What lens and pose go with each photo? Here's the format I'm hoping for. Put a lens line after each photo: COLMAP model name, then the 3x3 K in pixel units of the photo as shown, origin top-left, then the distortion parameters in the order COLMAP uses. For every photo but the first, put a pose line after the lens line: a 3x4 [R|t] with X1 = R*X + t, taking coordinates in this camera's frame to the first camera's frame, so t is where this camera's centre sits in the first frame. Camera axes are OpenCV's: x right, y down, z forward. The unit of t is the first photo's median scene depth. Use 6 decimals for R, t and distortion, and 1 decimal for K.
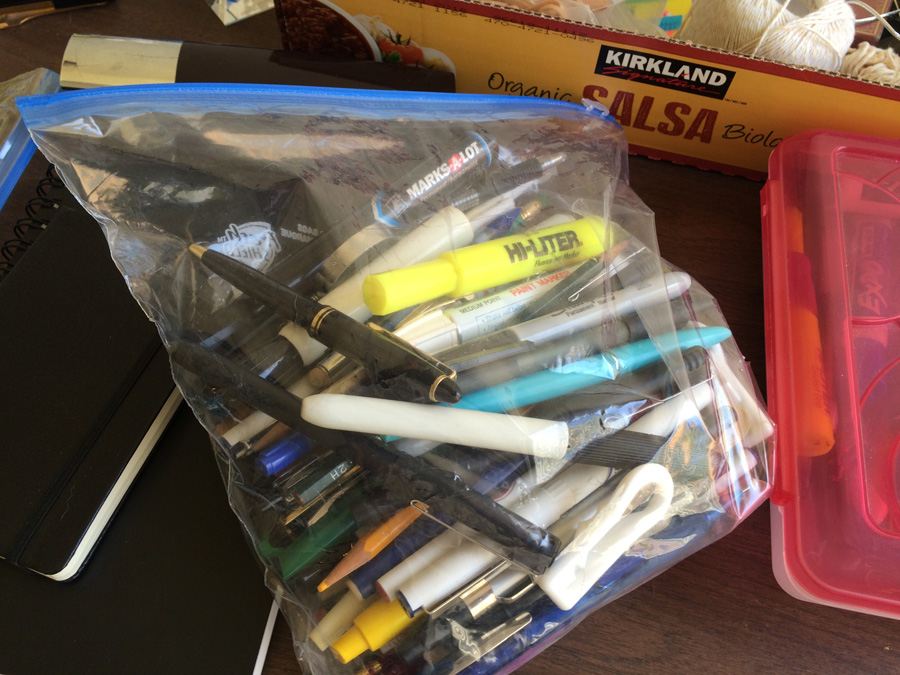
lens RADIAL K [[763.2, 0, 450.5], [0, 763.2, 339.5], [0, 0, 1]] dist [0.067578, -0.111330]
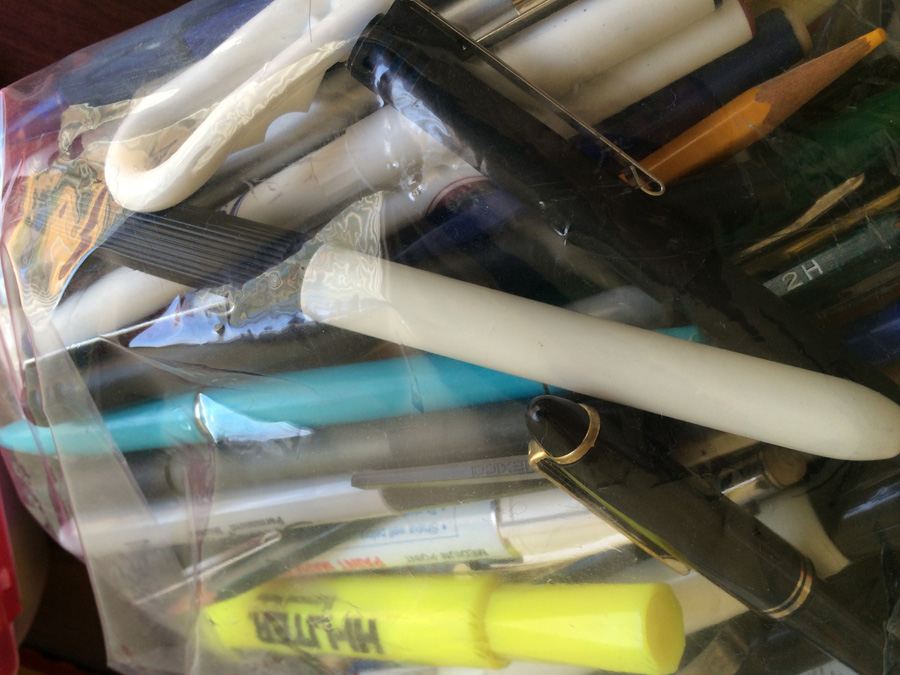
lens RADIAL K [[763.2, 0, 450.5], [0, 763.2, 339.5], [0, 0, 1]] dist [0.067578, -0.111330]
pose [[-0.992074, -0.125530, 0.005517, 0.055949], [0.125625, -0.990018, 0.063893, 0.074691], [-0.002559, 0.064080, 0.997941, 0.510965]]
